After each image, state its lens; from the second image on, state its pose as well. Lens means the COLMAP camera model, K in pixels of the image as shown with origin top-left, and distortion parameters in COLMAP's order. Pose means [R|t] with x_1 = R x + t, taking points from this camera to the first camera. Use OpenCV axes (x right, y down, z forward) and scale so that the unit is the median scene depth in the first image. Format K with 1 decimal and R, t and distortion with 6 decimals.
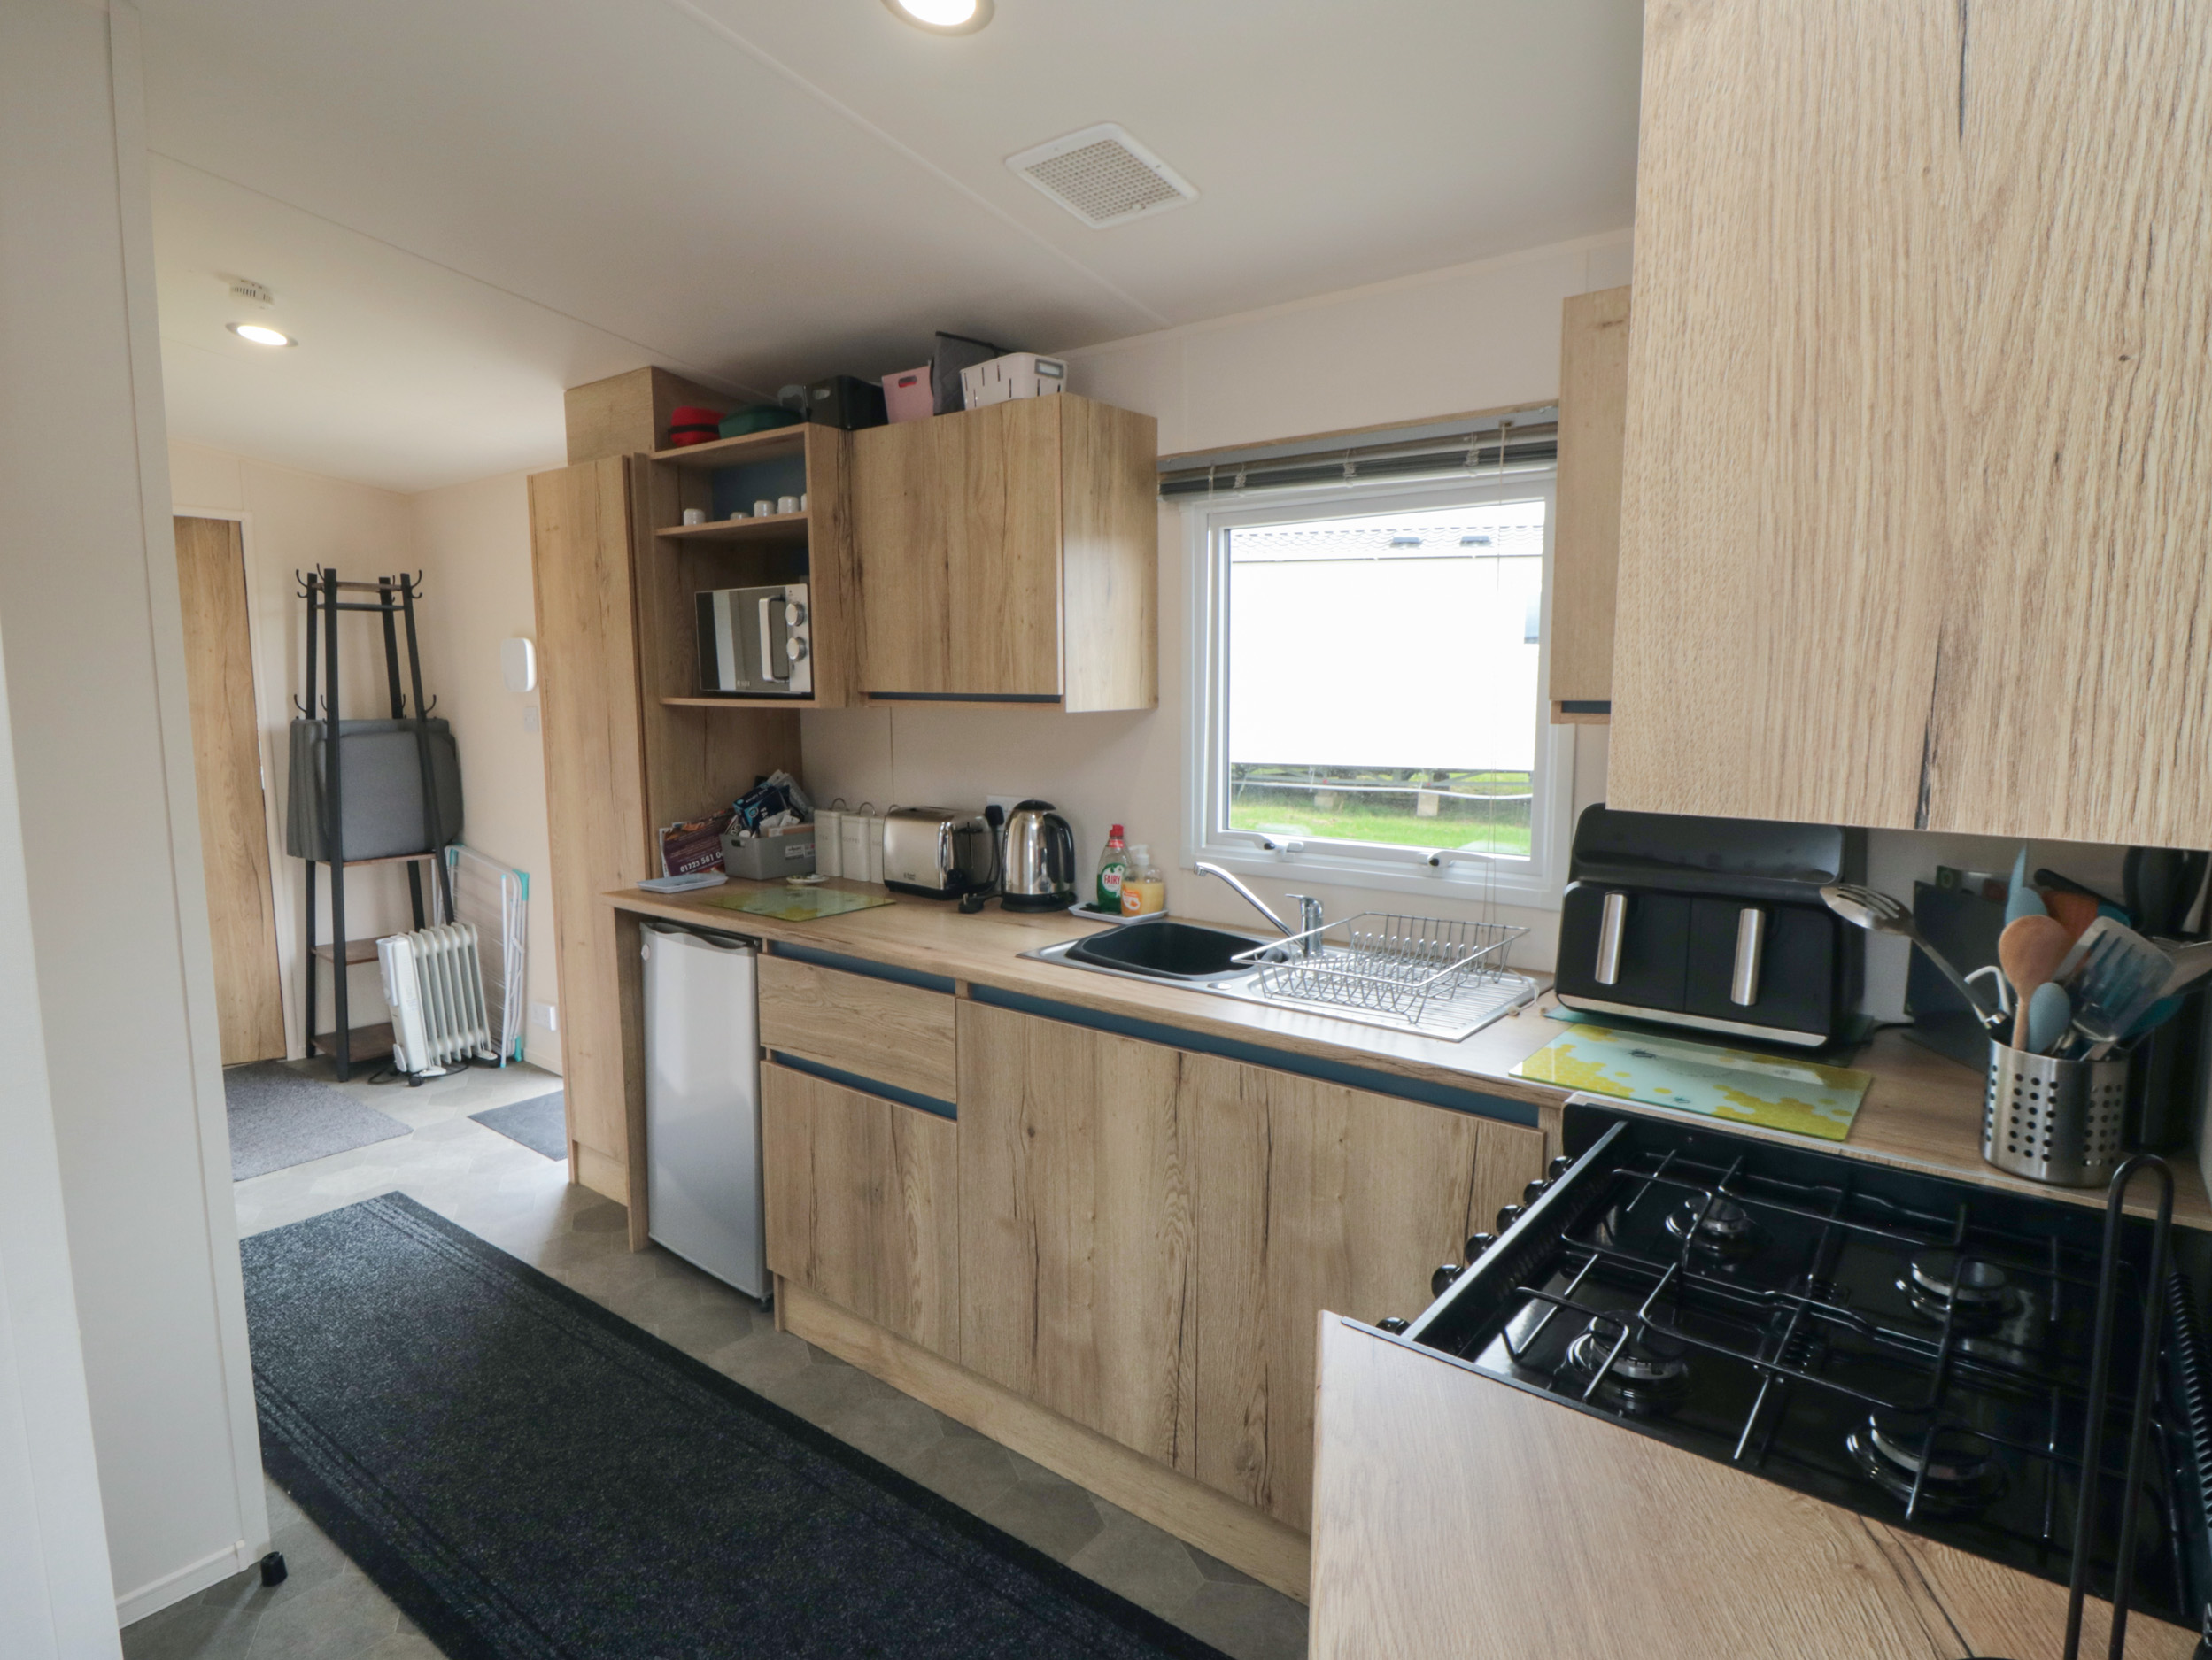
lens RADIAL K [[1194.7, 0, 1156.6], [0, 1194.7, 805.5], [0, 0, 1]] dist [0.002886, -0.010740]
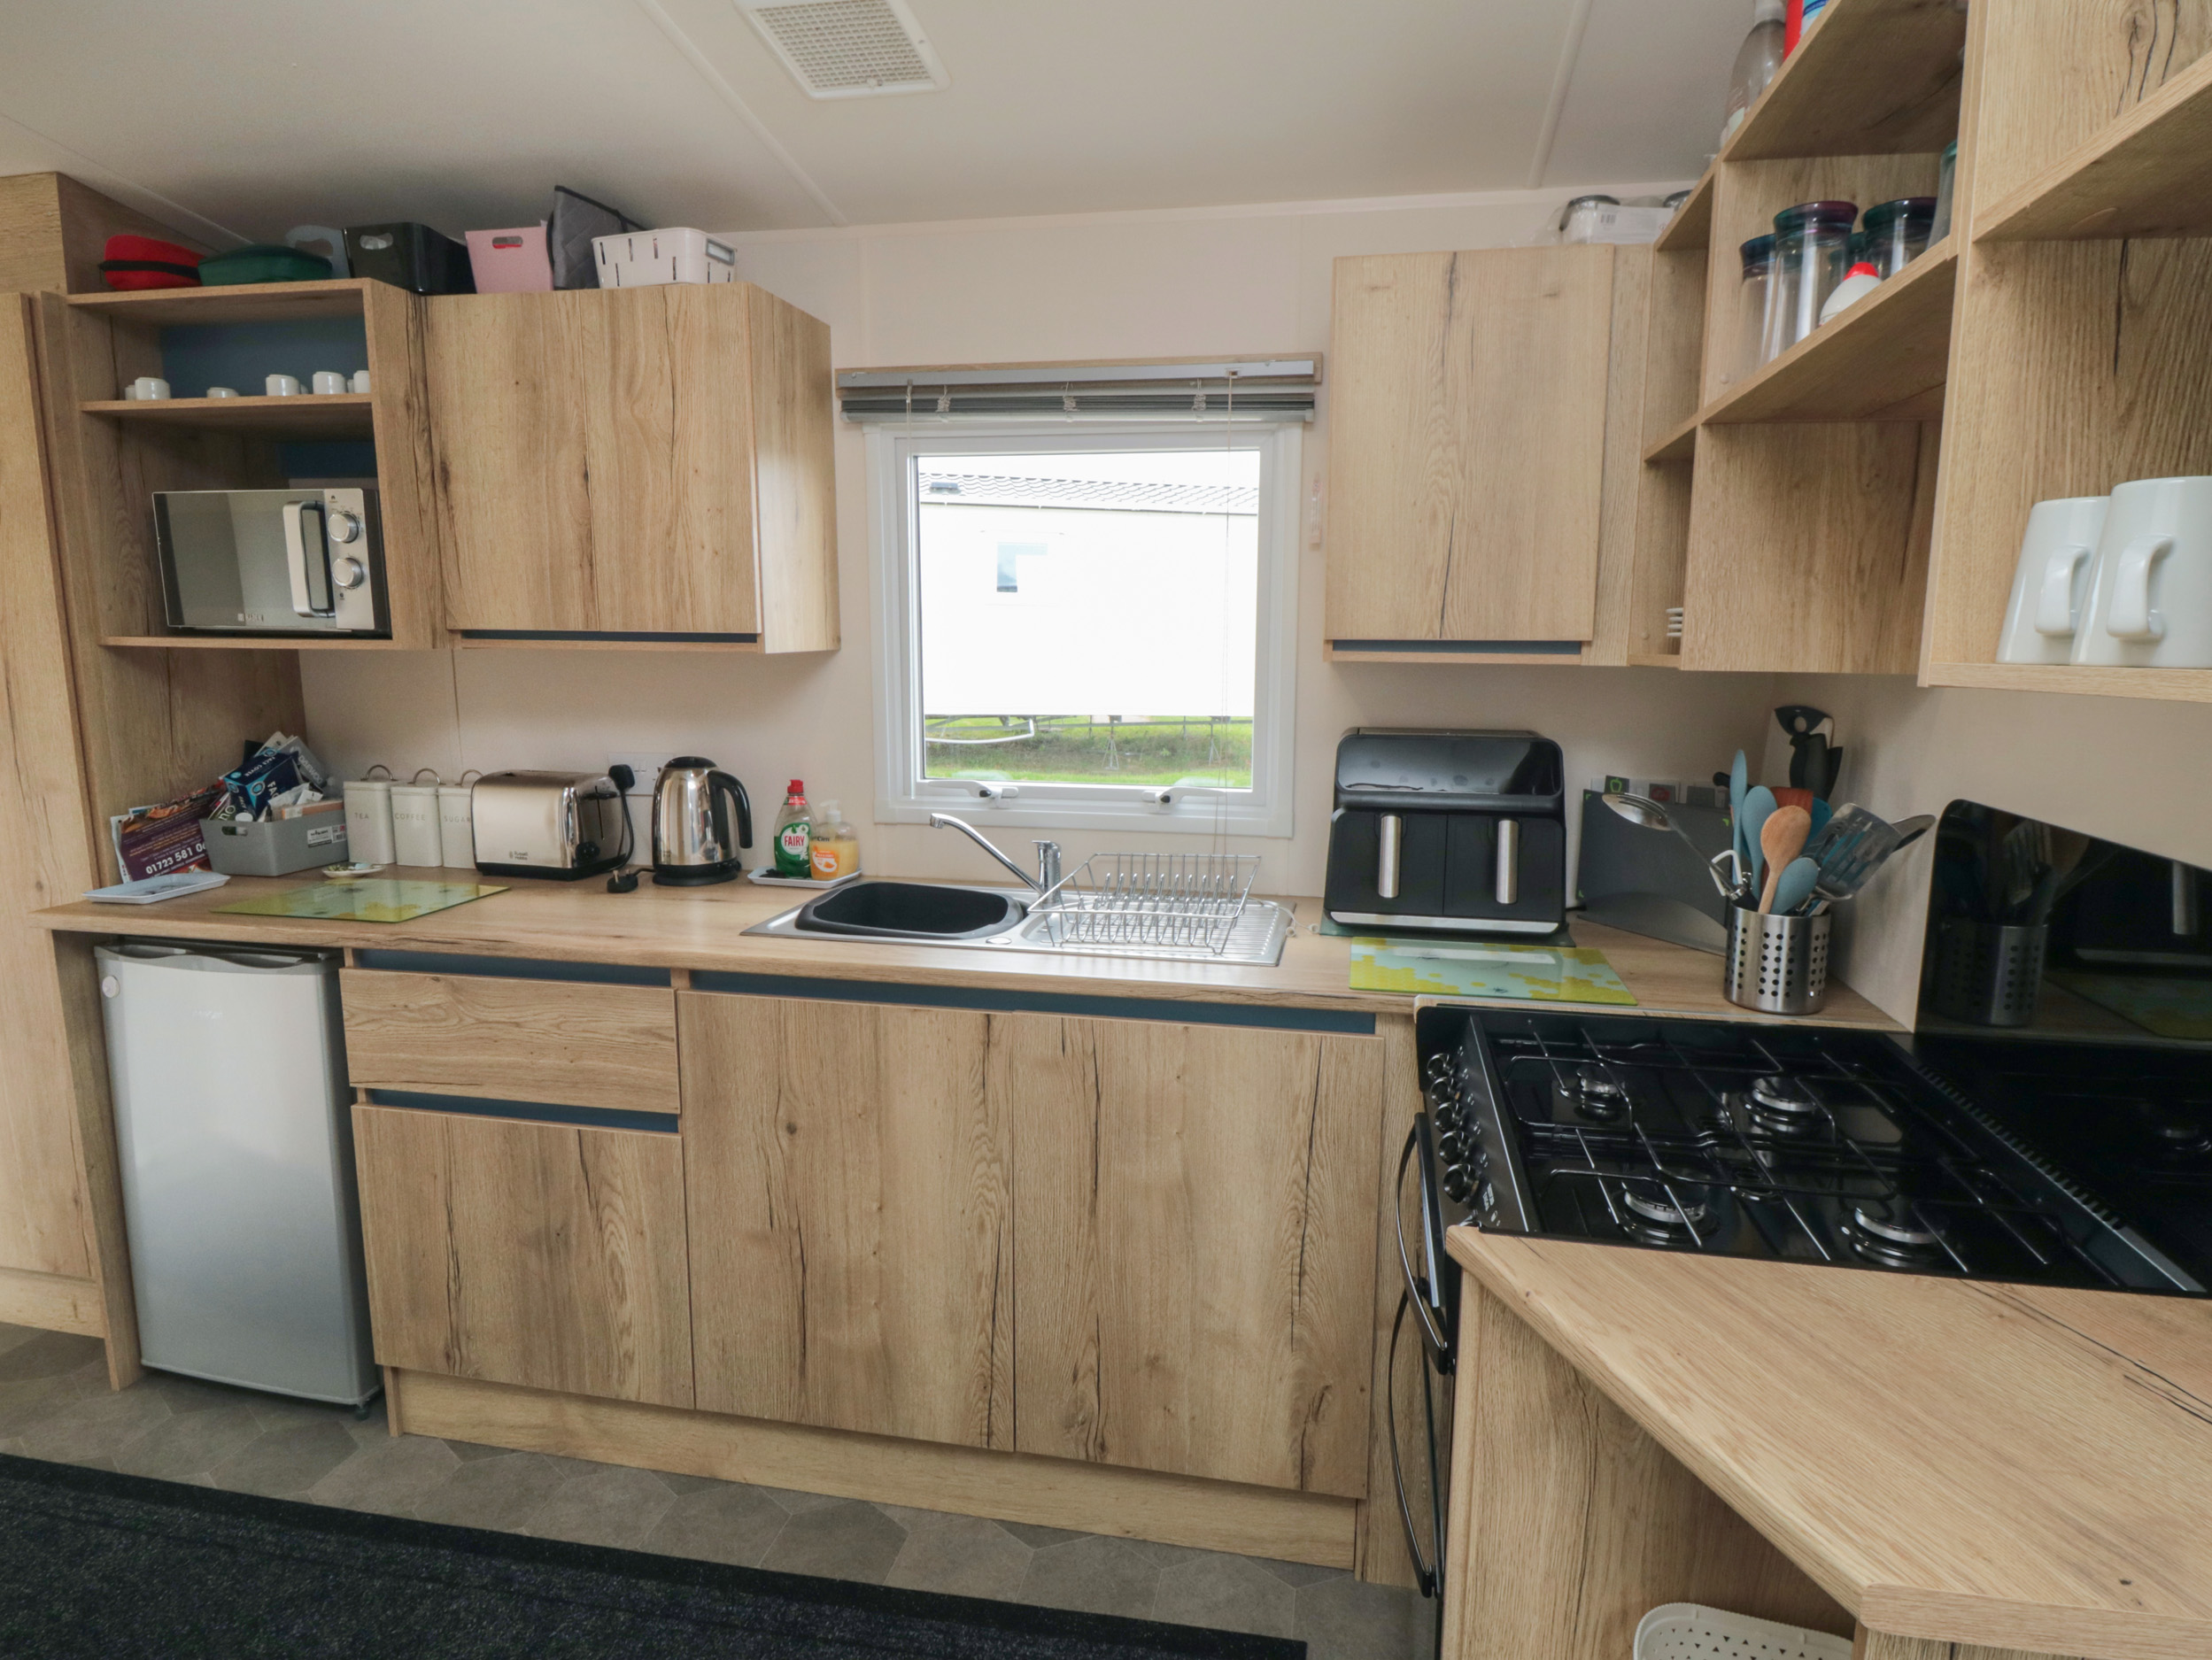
lens RADIAL K [[1189.5, 0, 1155.6], [0, 1189.5, 797.1], [0, 0, 1]] dist [-0.000217, -0.012778]
pose [[0.890192, -0.055439, 0.452201, -0.217280], [0.039120, 0.998204, 0.045366, -0.000822], [-0.453903, -0.022694, 0.890762, 0.087691]]
